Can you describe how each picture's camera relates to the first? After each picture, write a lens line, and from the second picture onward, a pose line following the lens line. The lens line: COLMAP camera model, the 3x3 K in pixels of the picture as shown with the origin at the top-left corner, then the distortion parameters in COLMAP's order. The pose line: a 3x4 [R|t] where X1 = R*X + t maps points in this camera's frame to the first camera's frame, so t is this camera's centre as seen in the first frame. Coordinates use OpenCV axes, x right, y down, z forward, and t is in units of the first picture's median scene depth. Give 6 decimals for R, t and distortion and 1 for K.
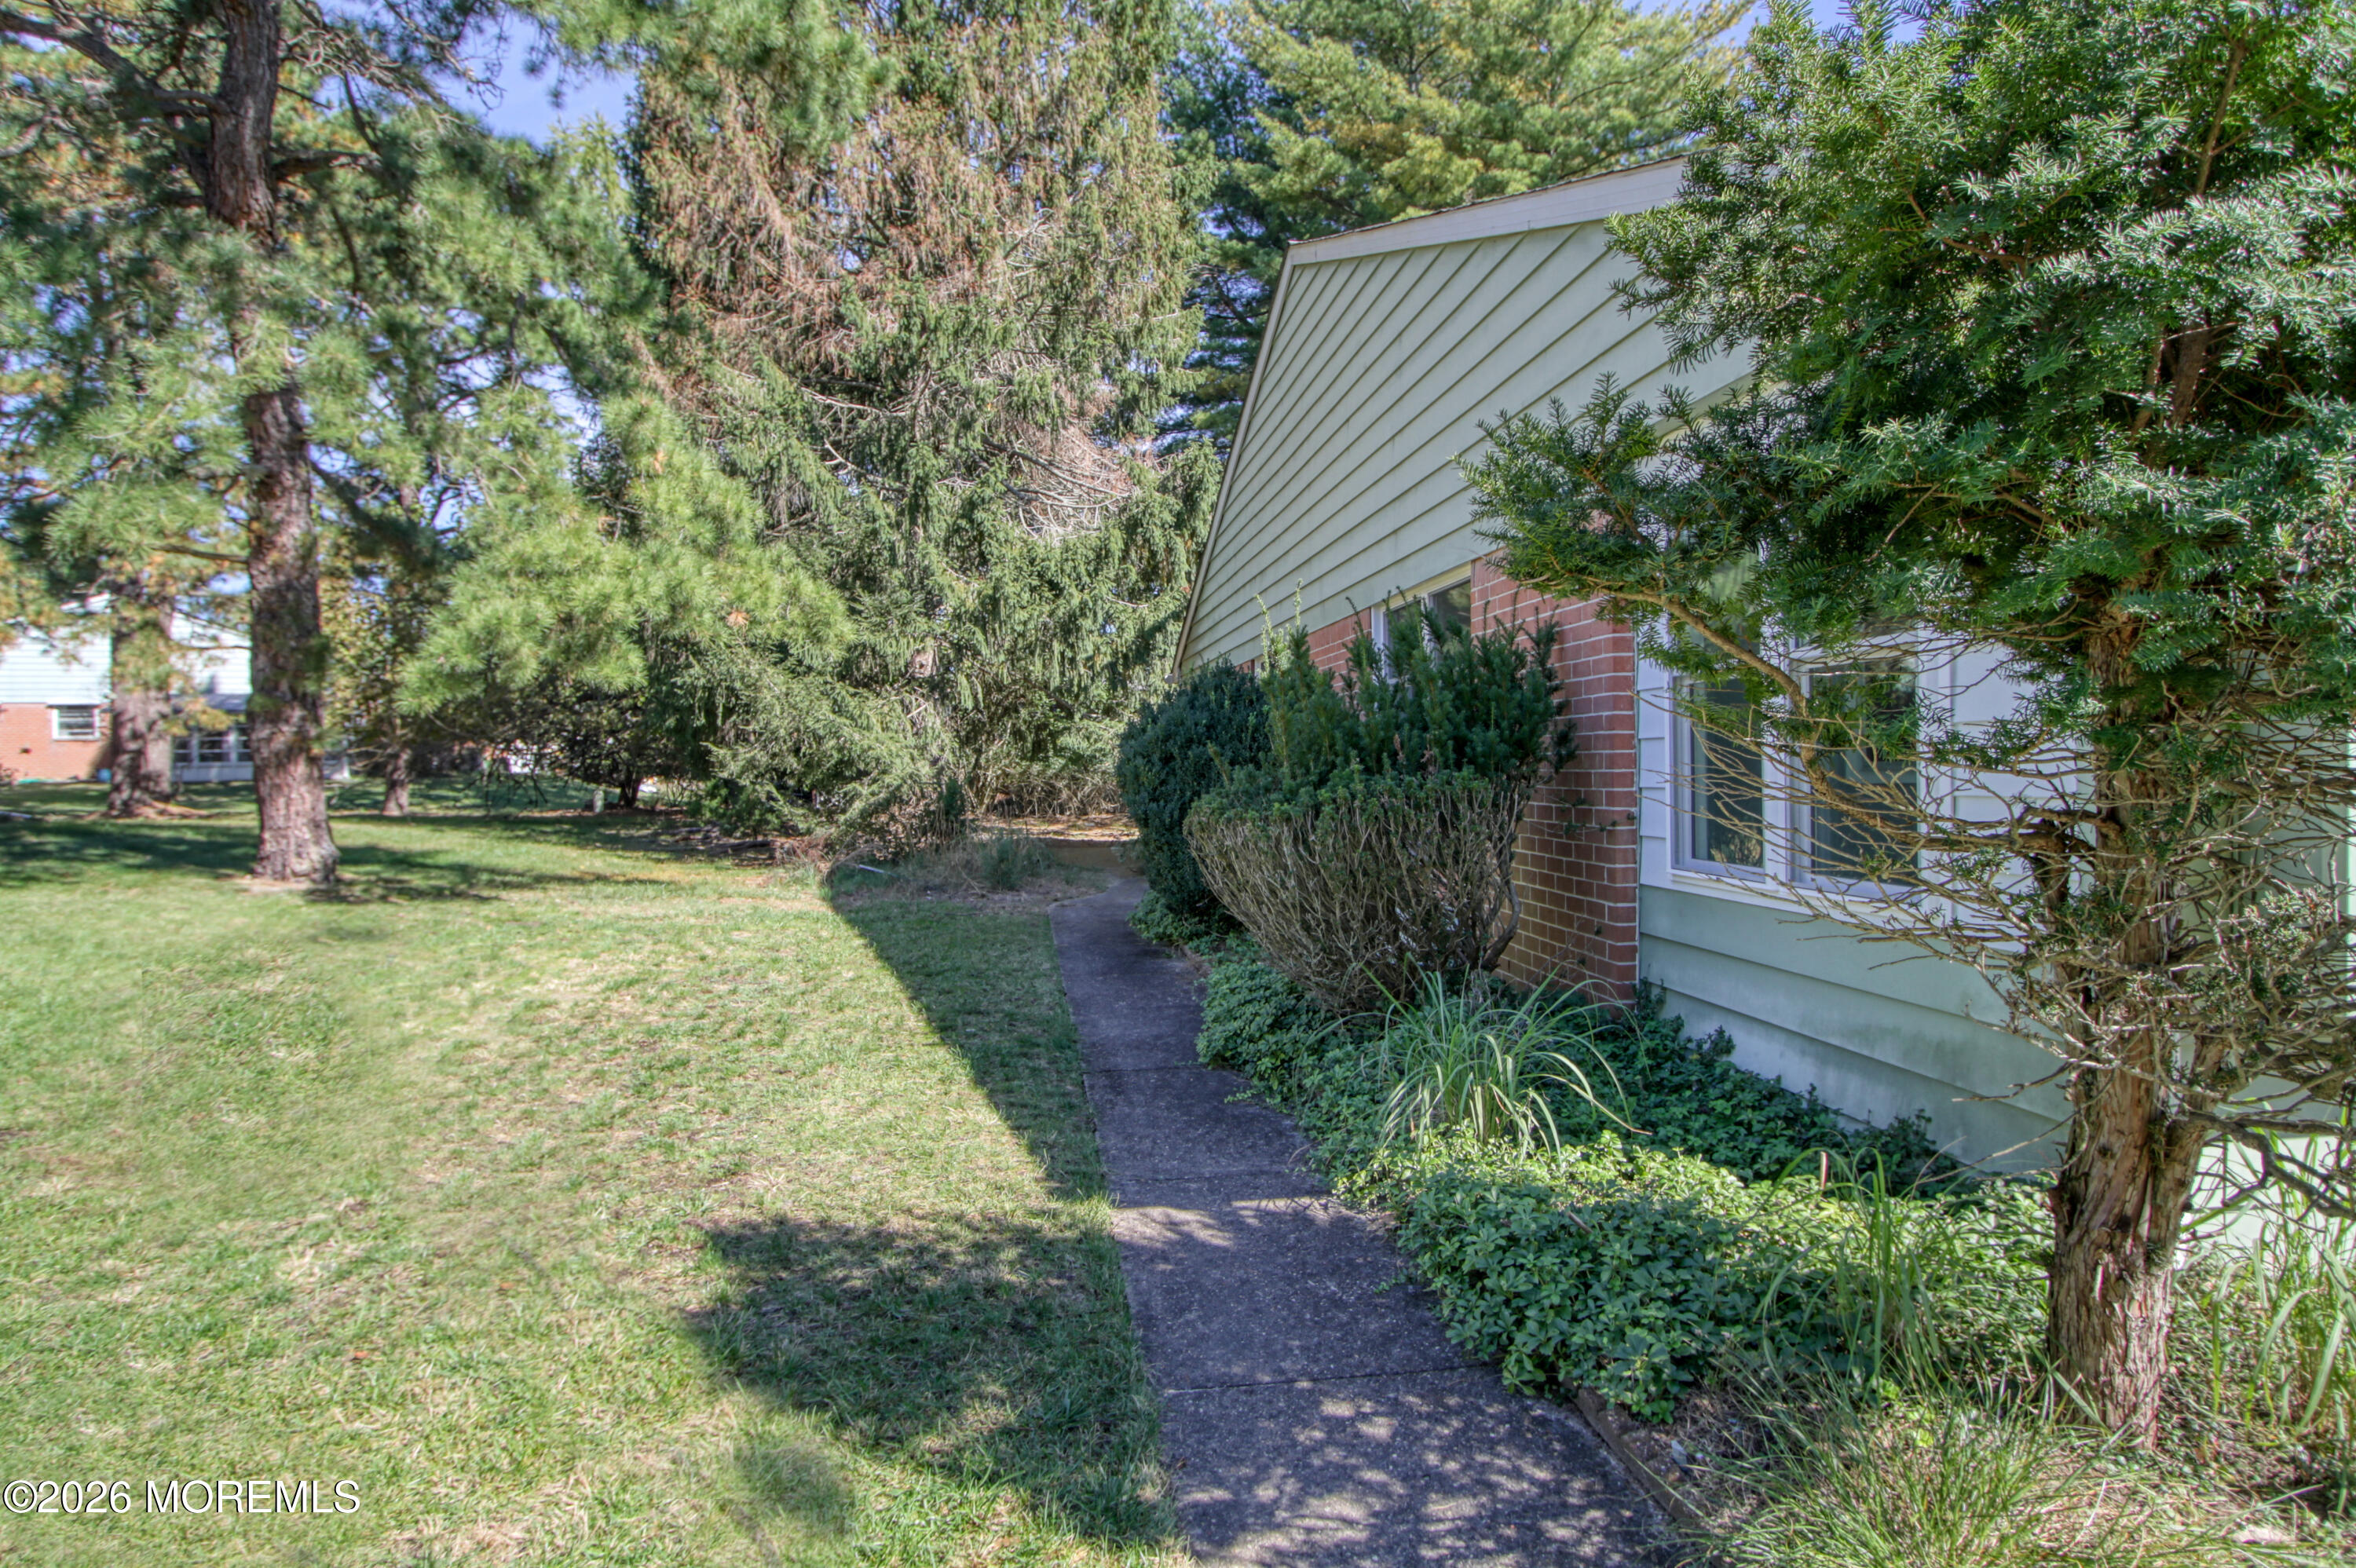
lens RADIAL K [[1419.6, 0, 1176.3], [0, 1419.6, 779.9], [0, 0, 1]] dist [-0.016240, 0.002907]
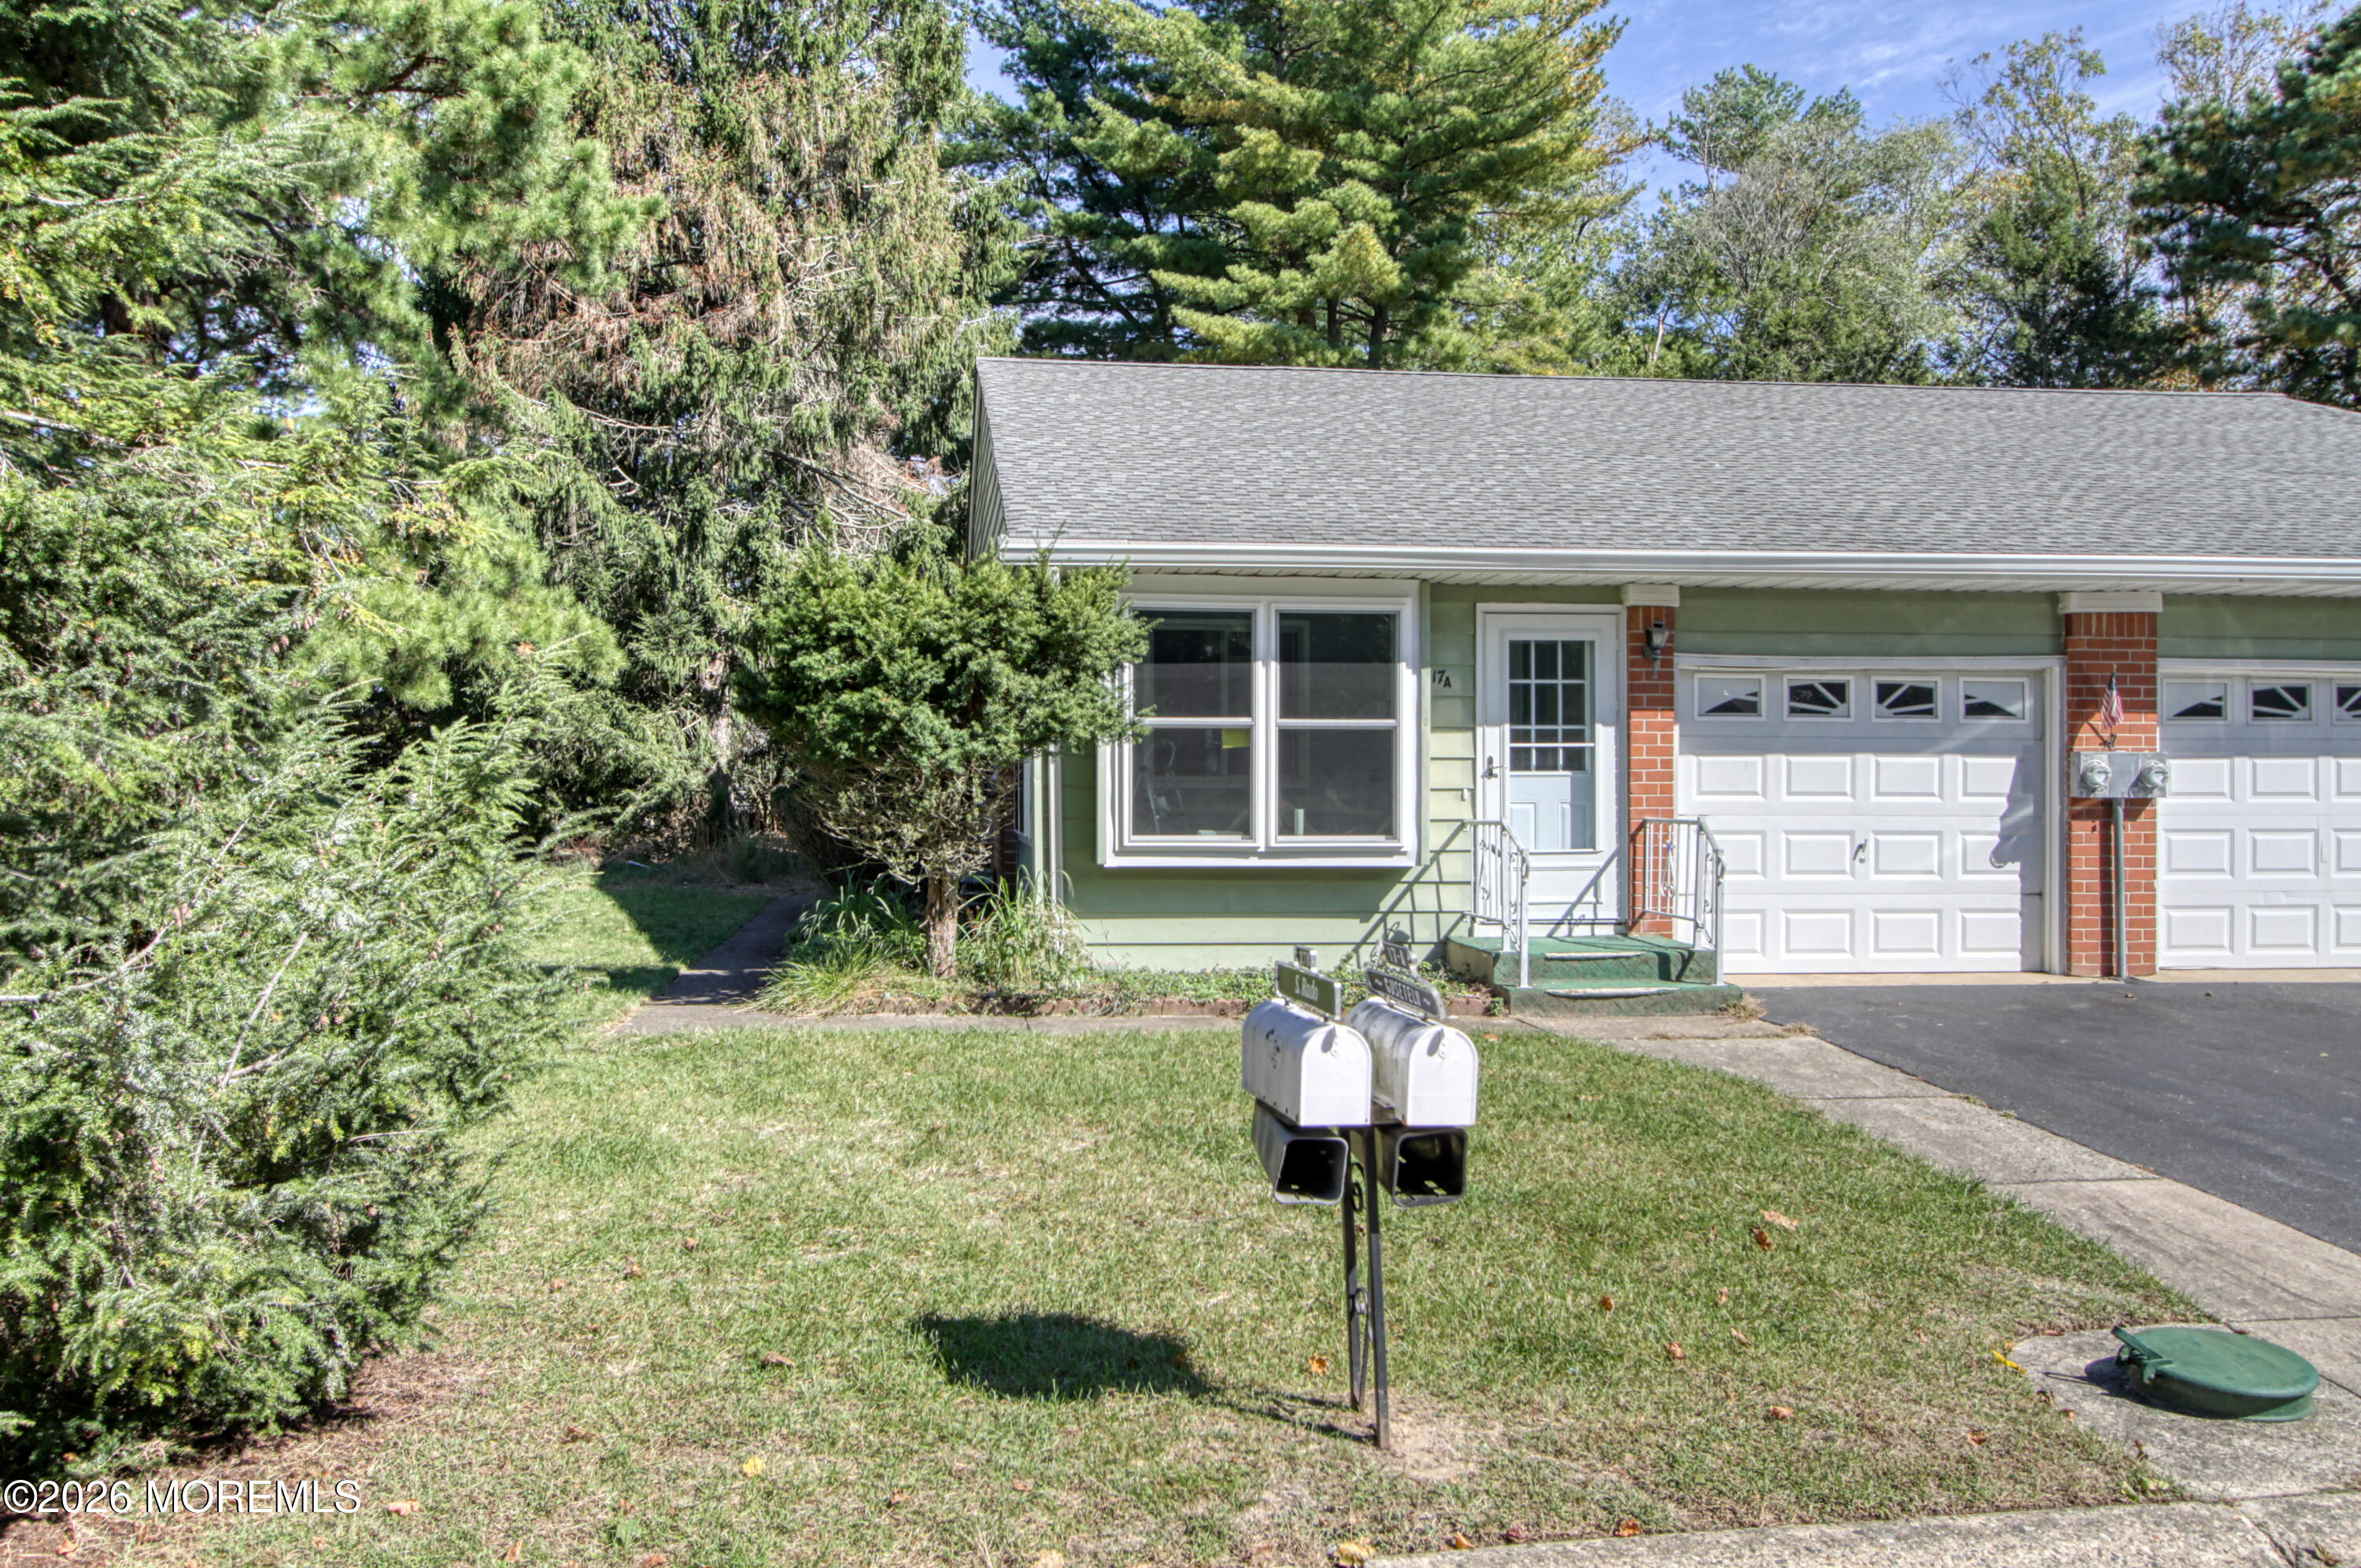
lens RADIAL K [[1981.2, 0, 1180.5], [0, 1981.2, 784.3], [0, 0, 1]] dist [-0.013136, -0.006588]
pose [[0.999656, 0.016943, 0.020045, 0.157627], [-0.016661, 0.999761, -0.014150, 0.011915], [-0.020280, 0.013811, 0.999699, -0.505743]]
